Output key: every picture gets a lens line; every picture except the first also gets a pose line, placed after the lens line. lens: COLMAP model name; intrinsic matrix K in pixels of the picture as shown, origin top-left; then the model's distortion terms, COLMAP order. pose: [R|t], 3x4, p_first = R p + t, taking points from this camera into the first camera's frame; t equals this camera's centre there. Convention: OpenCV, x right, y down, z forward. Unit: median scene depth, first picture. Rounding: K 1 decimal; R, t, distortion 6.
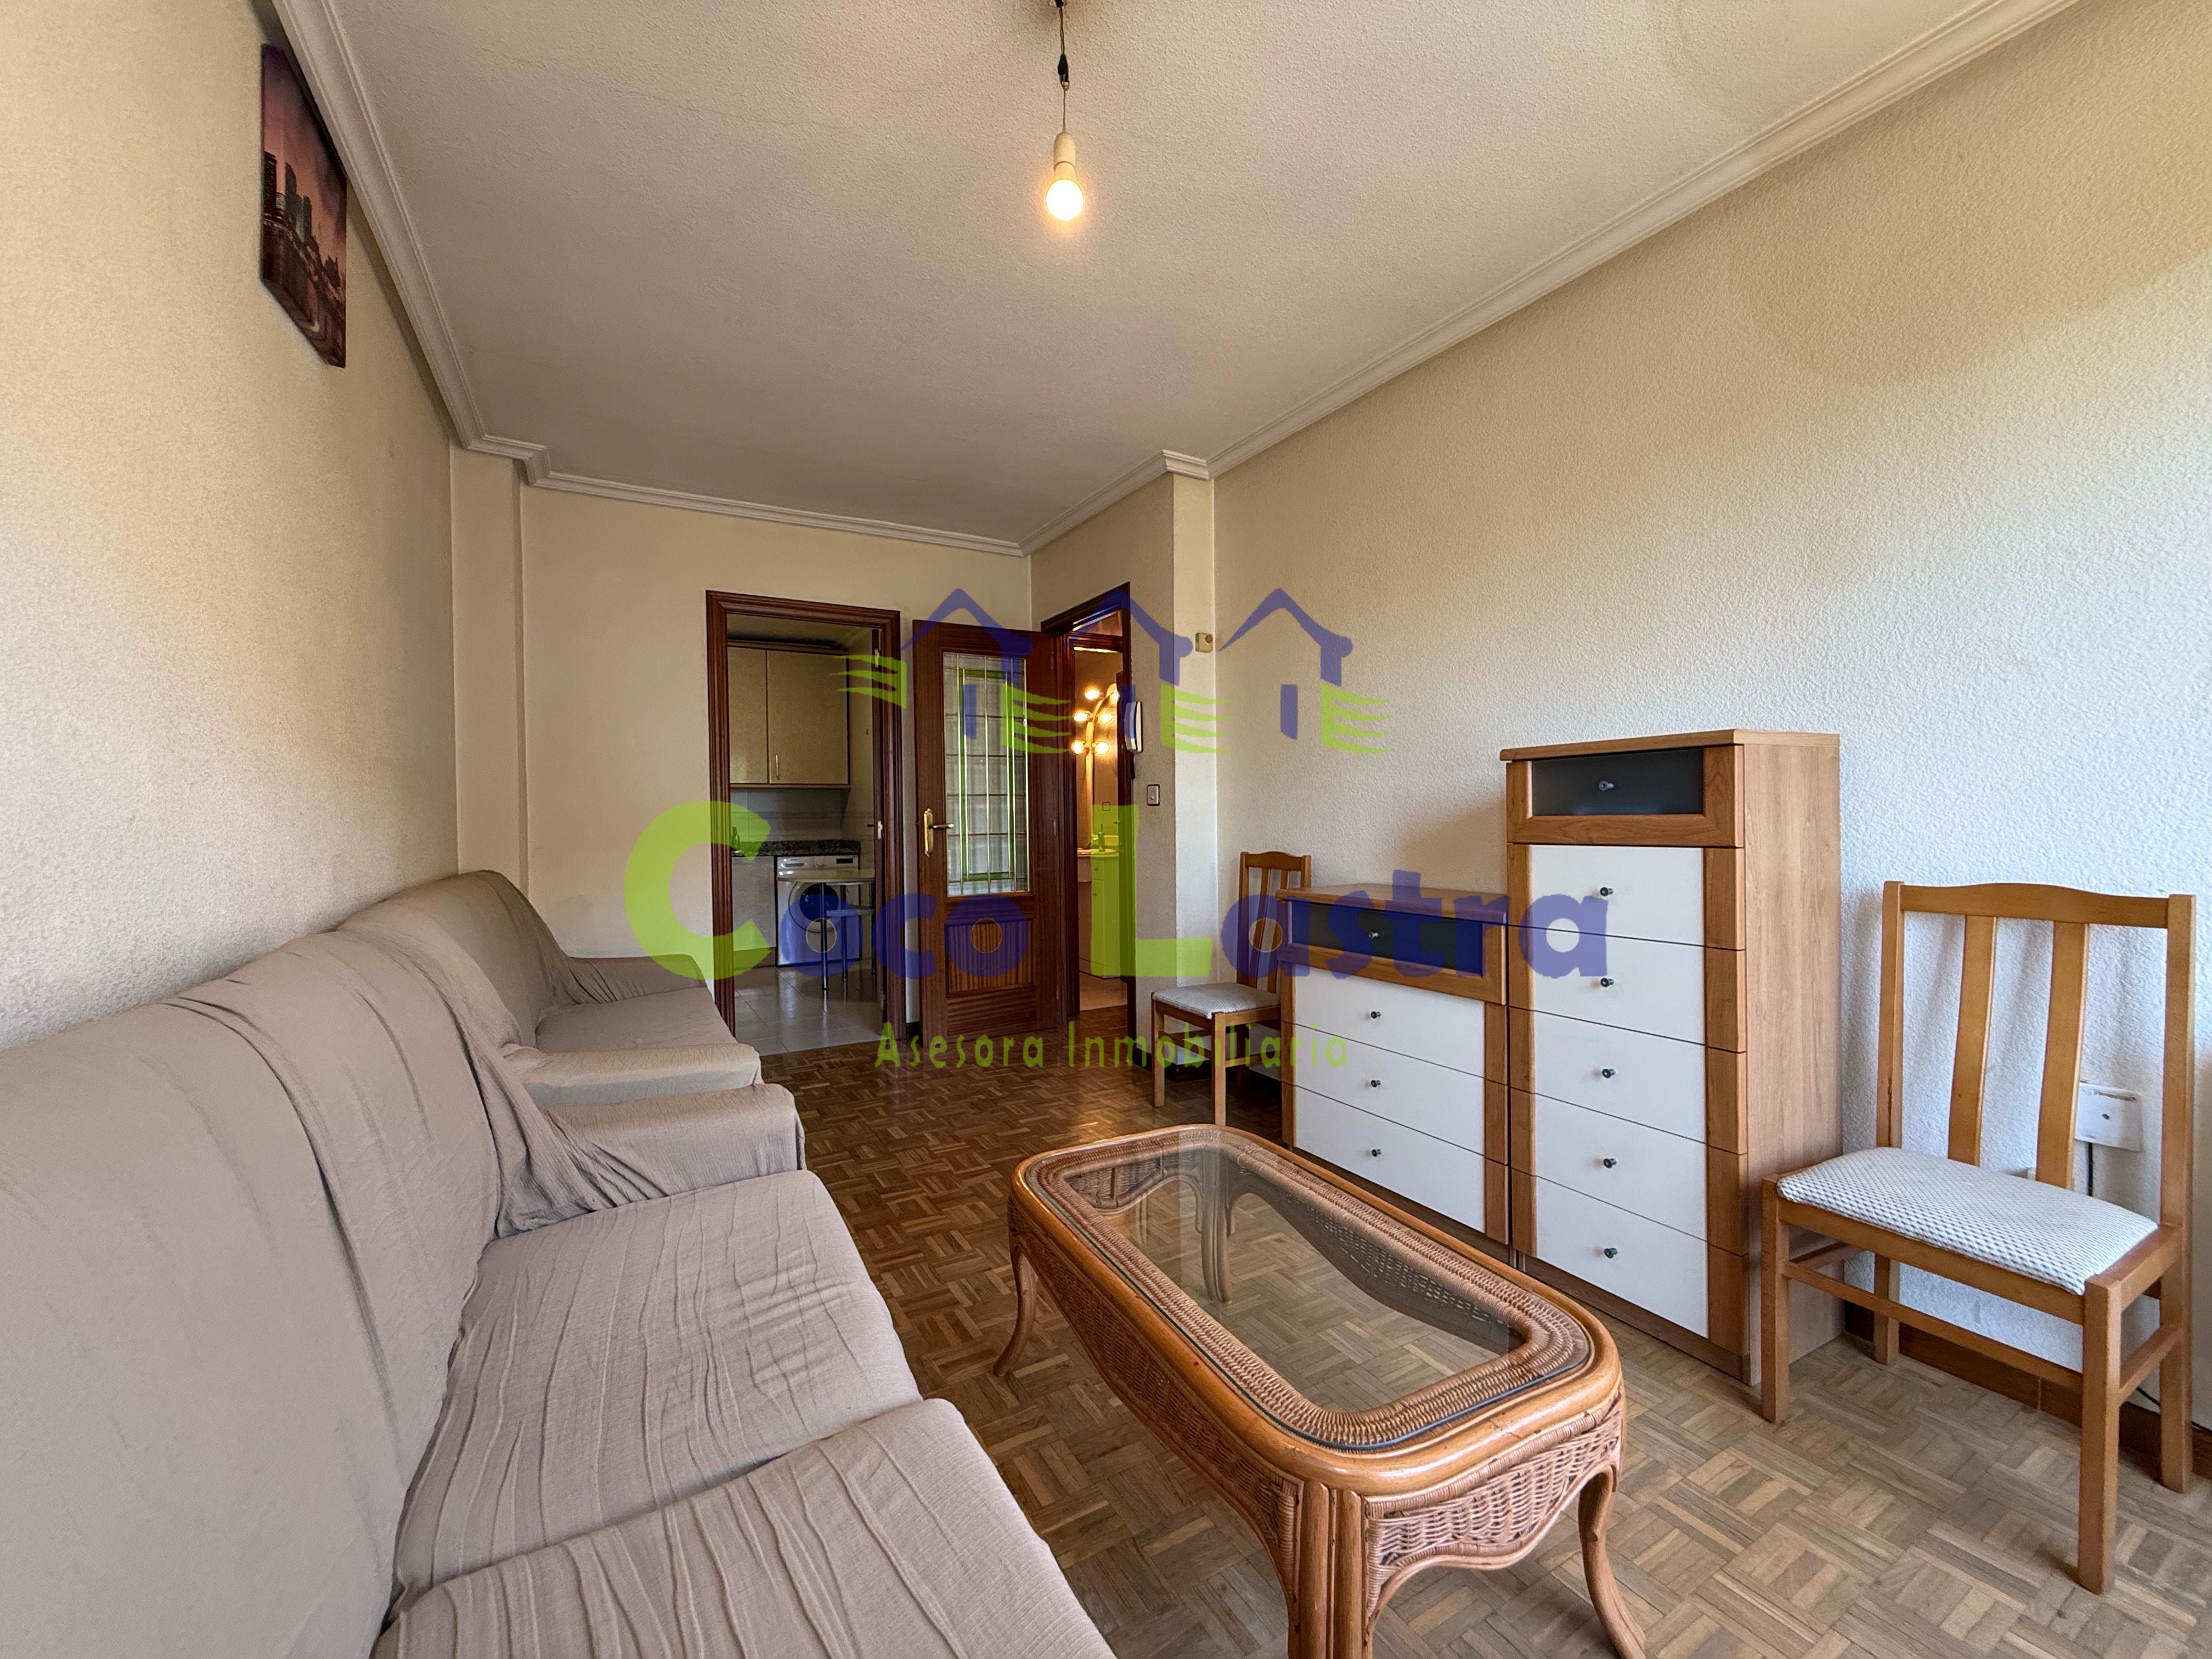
lens RADIAL K [[882.5, 0, 1097.0], [0, 882.5, 831.7], [0, 0, 1]] dist [-0.000676, 0.000721]
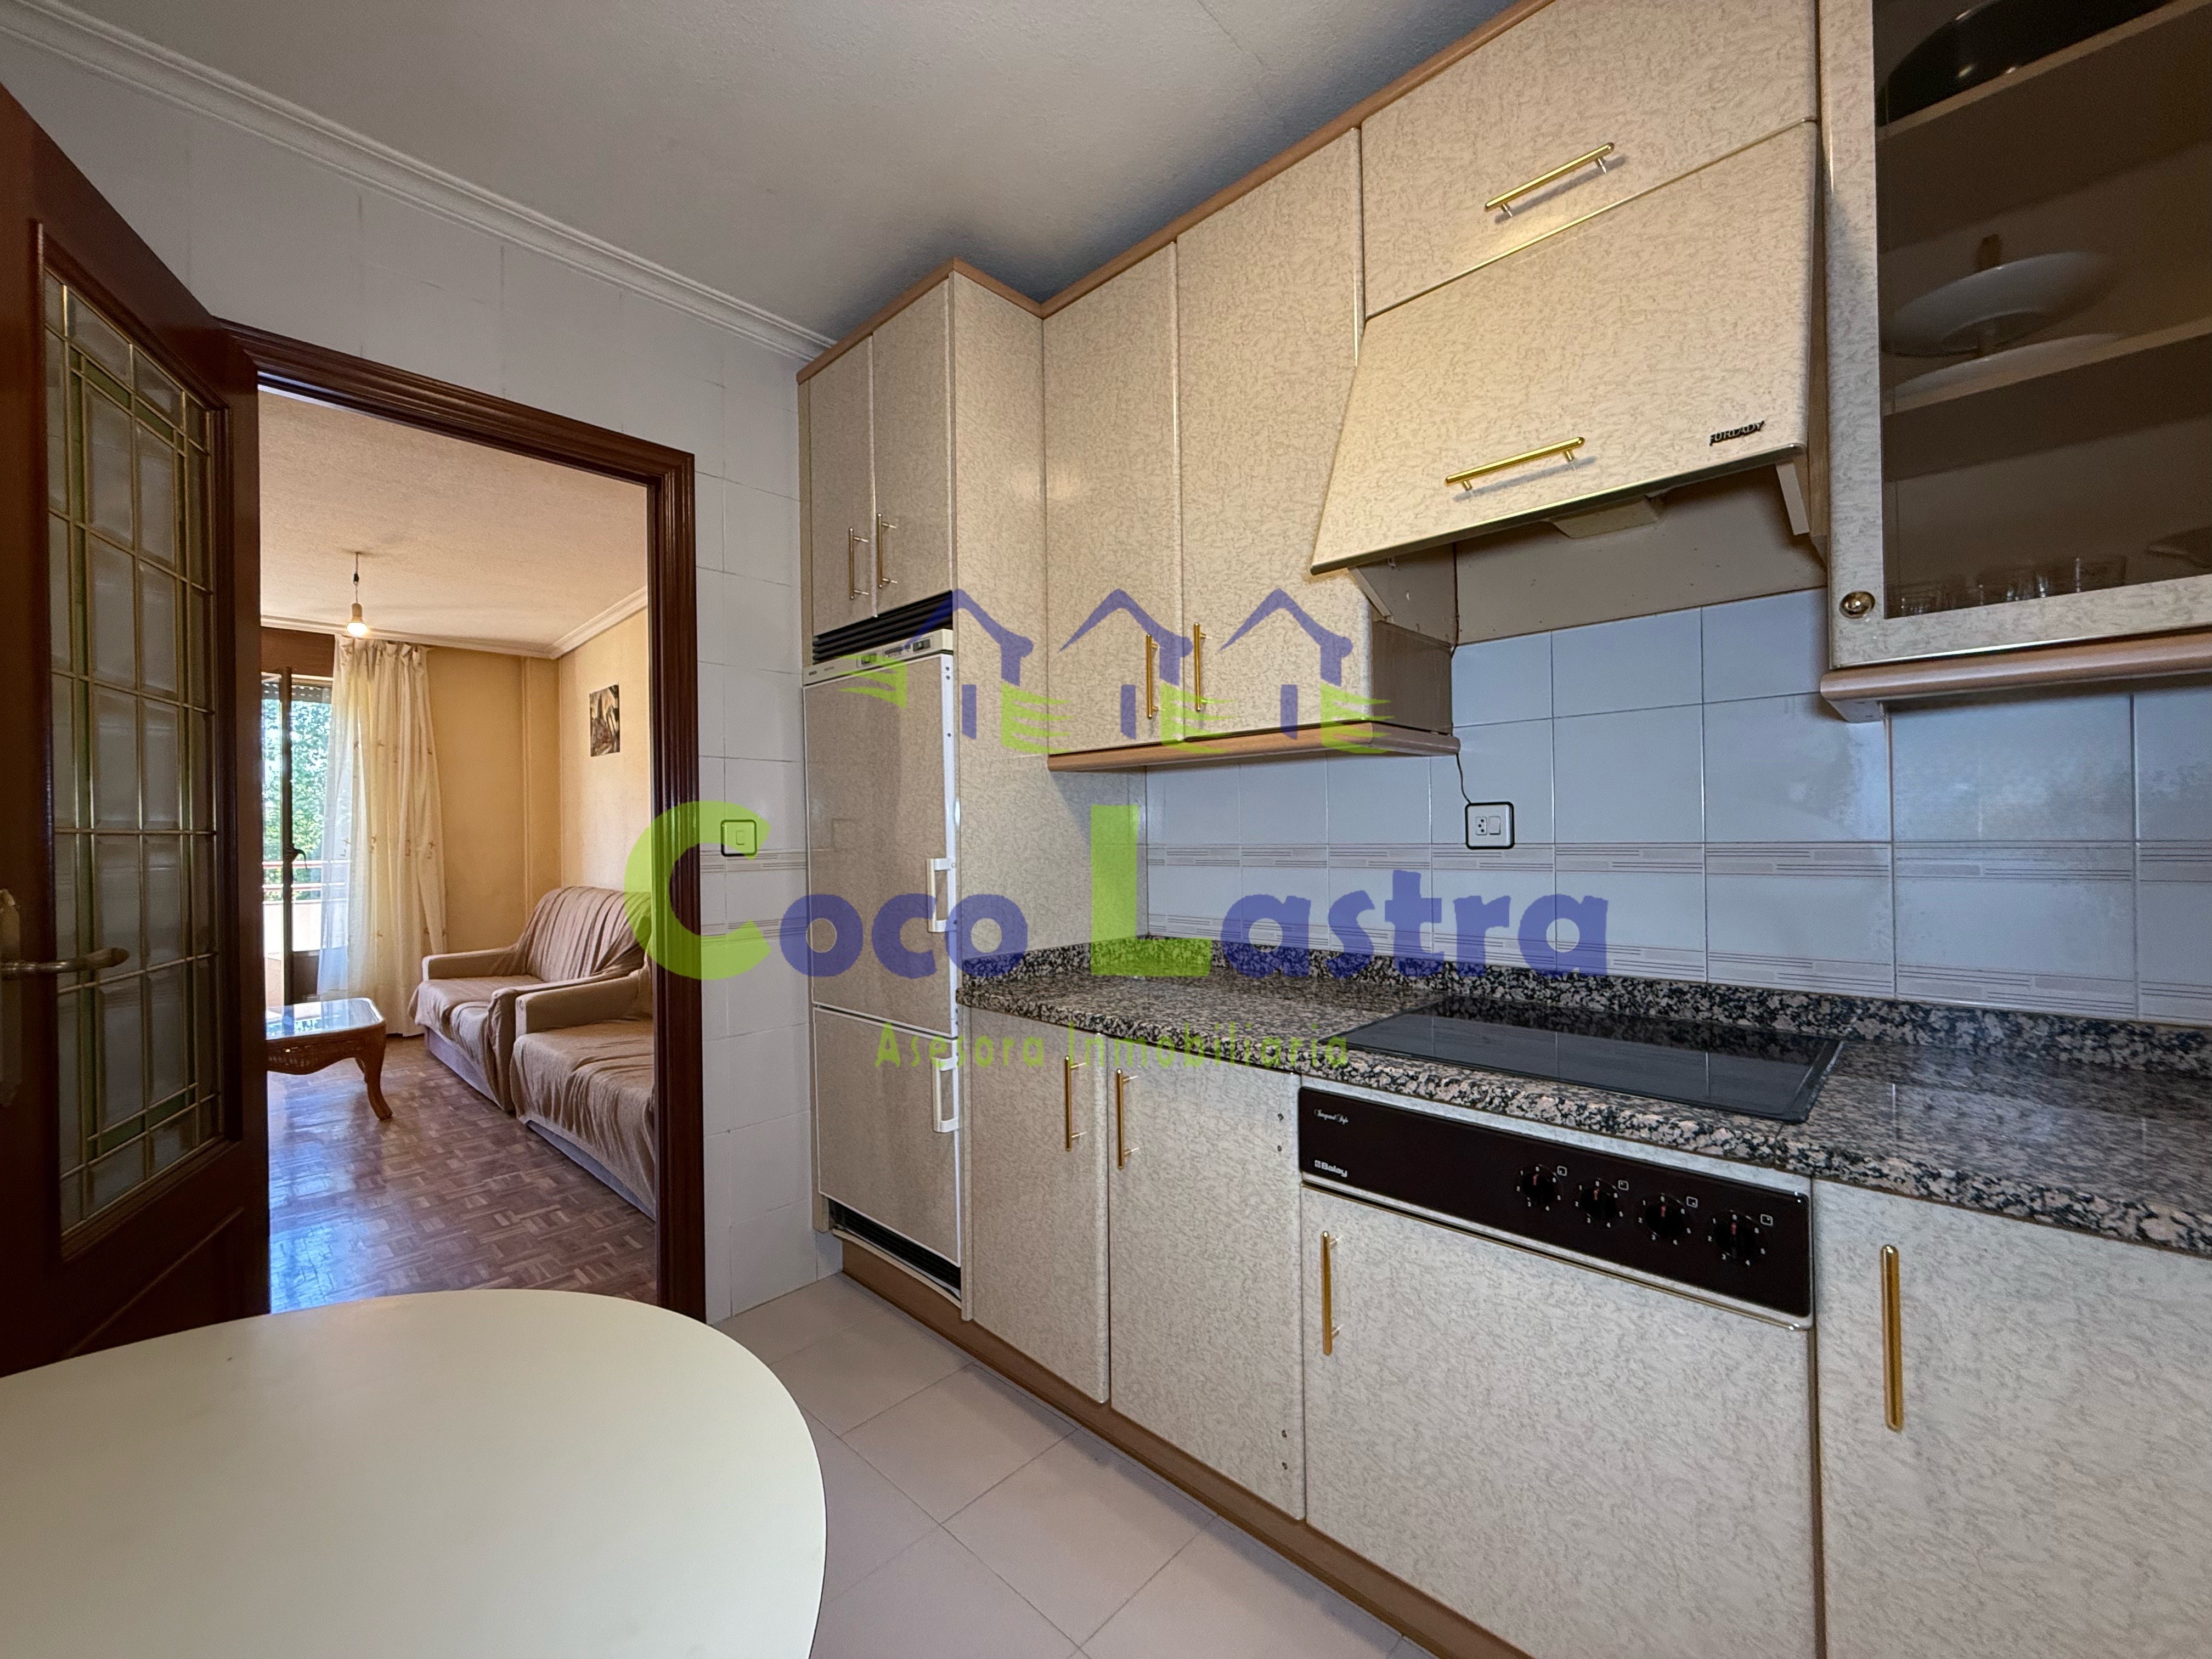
lens RADIAL K [[883.3, 0, 1097.1], [0, 883.3, 833.2], [0, 0, 1]] dist [-0.000378, 0.000138]
pose [[-0.956659, 0.025897, -0.290055, -0.642799], [0.021802, 0.999612, 0.017343, -0.054920], [0.290392, 0.010267, -0.956853, 1.970392]]
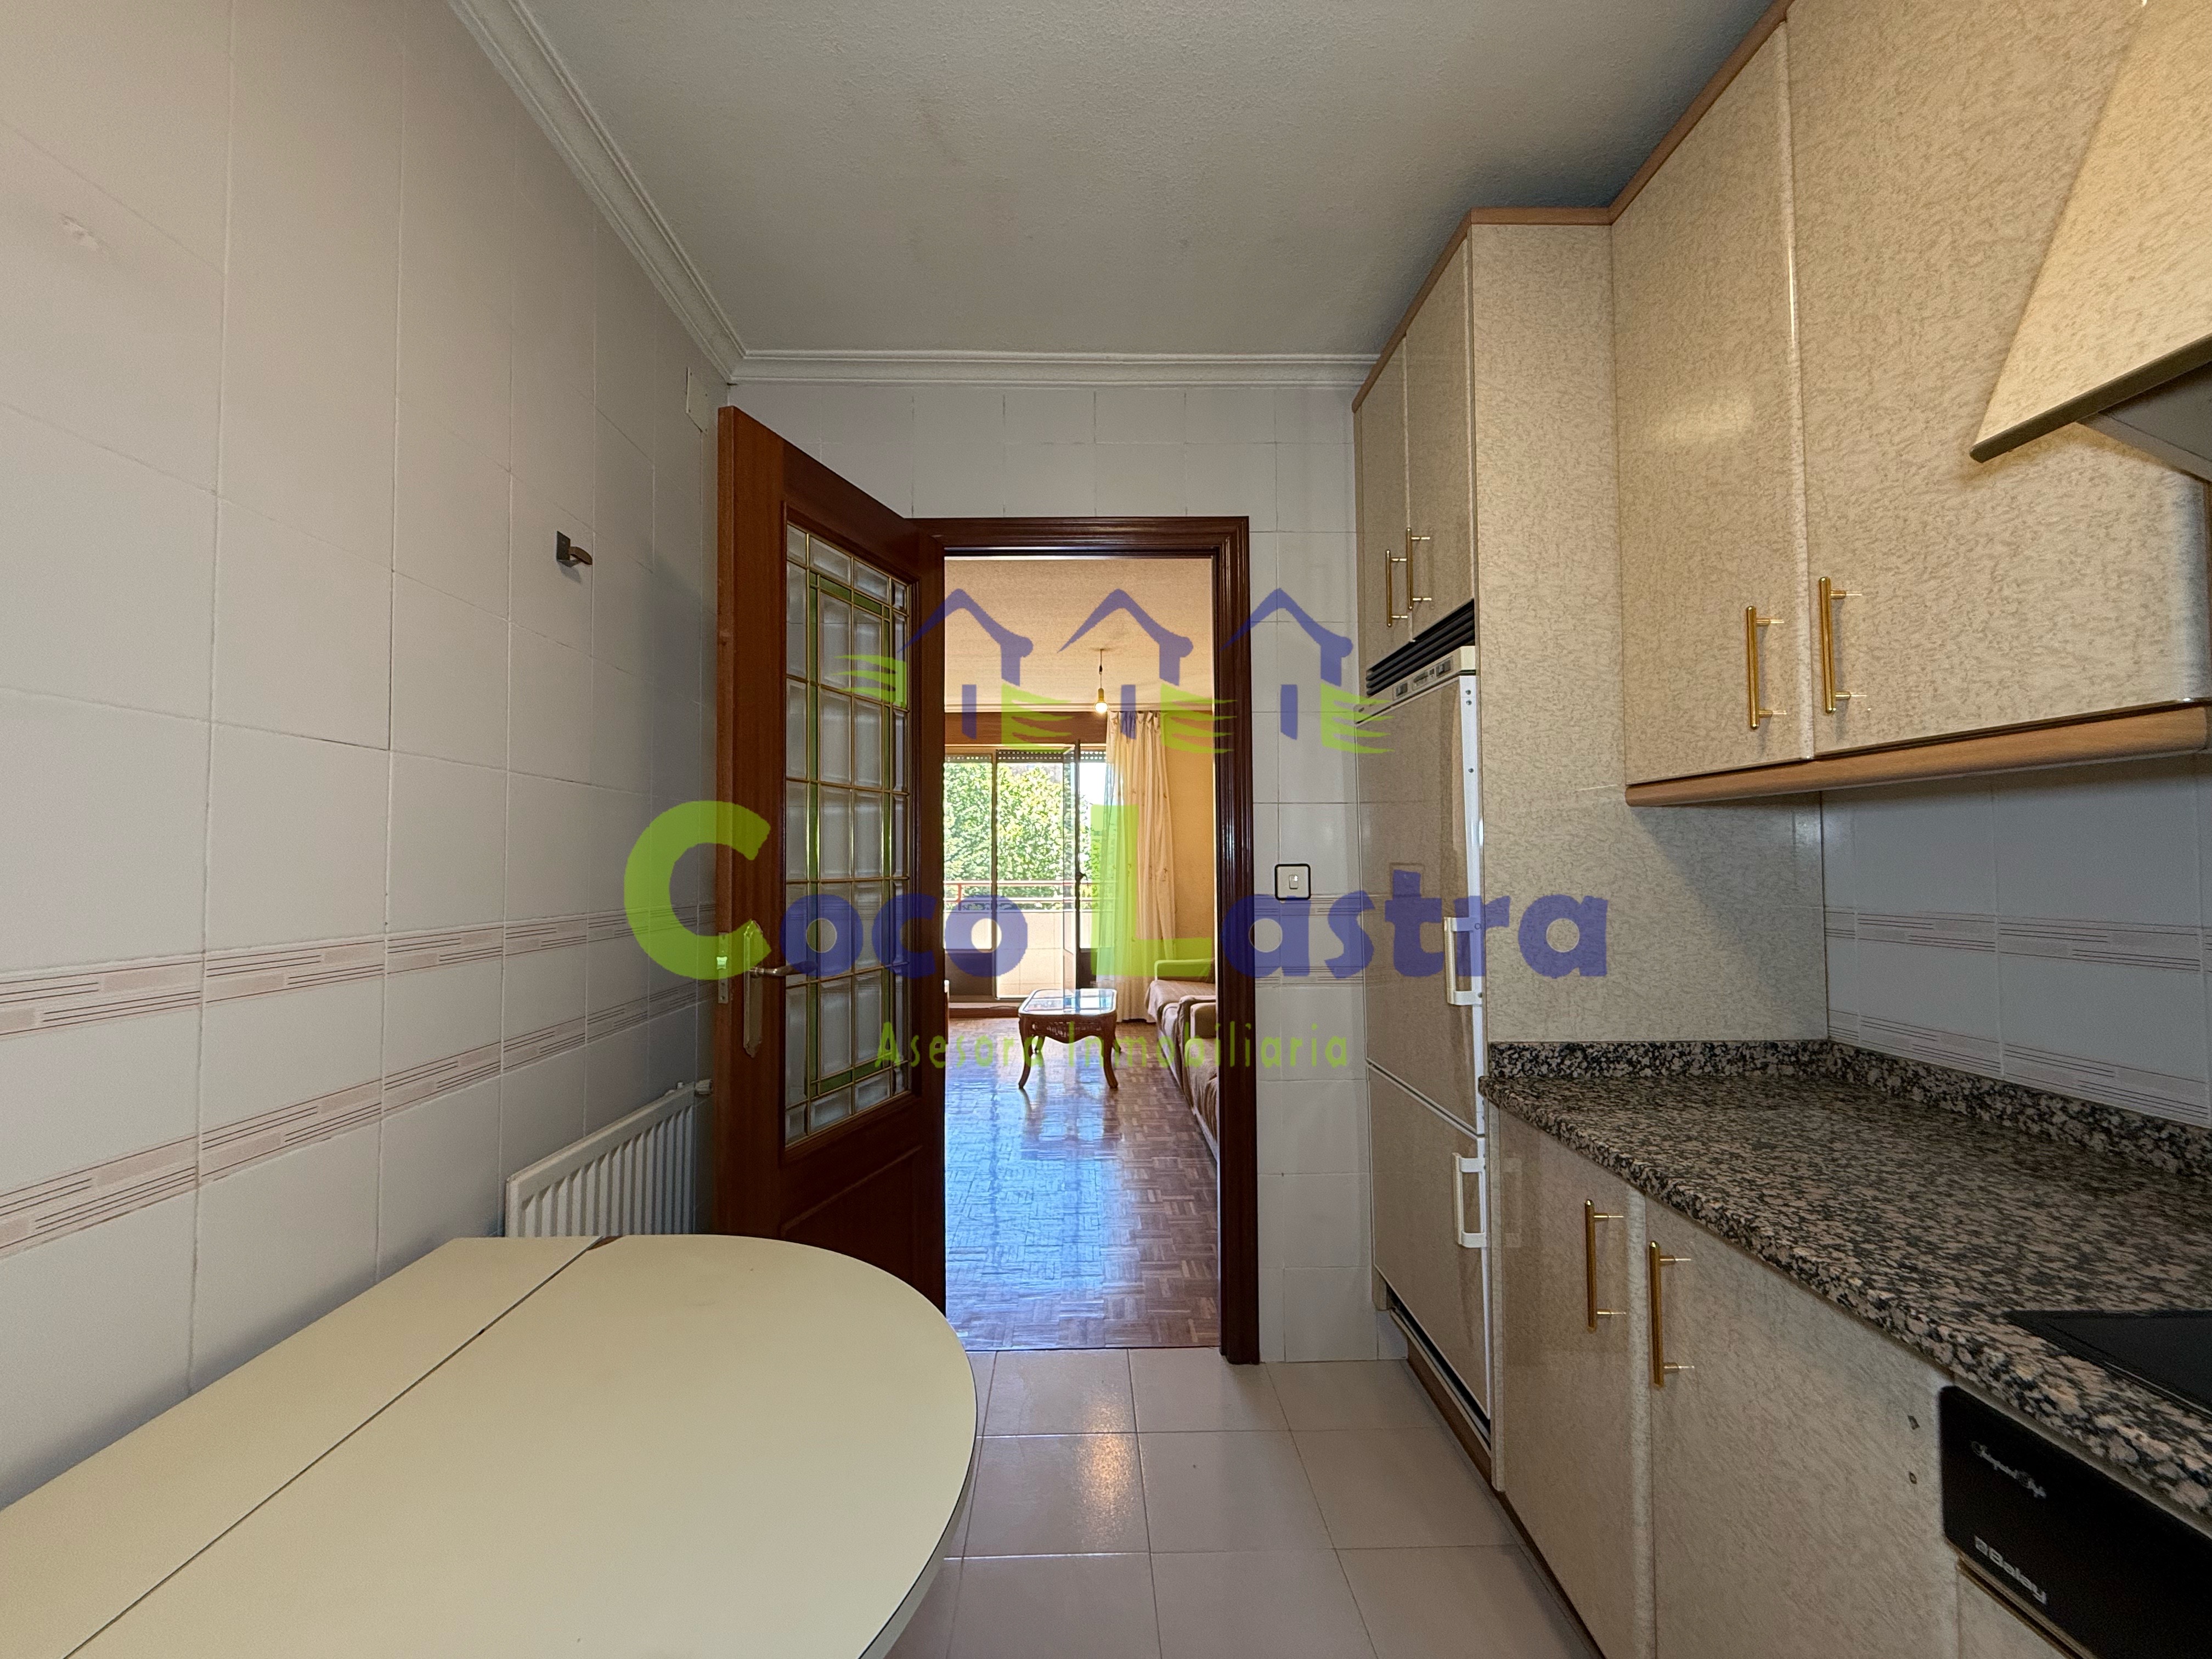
lens RADIAL K [[882.5, 0, 1097.0], [0, 882.5, 831.7], [0, 0, 1]] dist [-0.000676, 0.000721]
pose [[-0.880981, 0.033977, 0.471930, -0.767994], [0.023695, 0.999335, -0.027714, -0.069216], [-0.472558, -0.013233, -0.881200, 1.912312]]
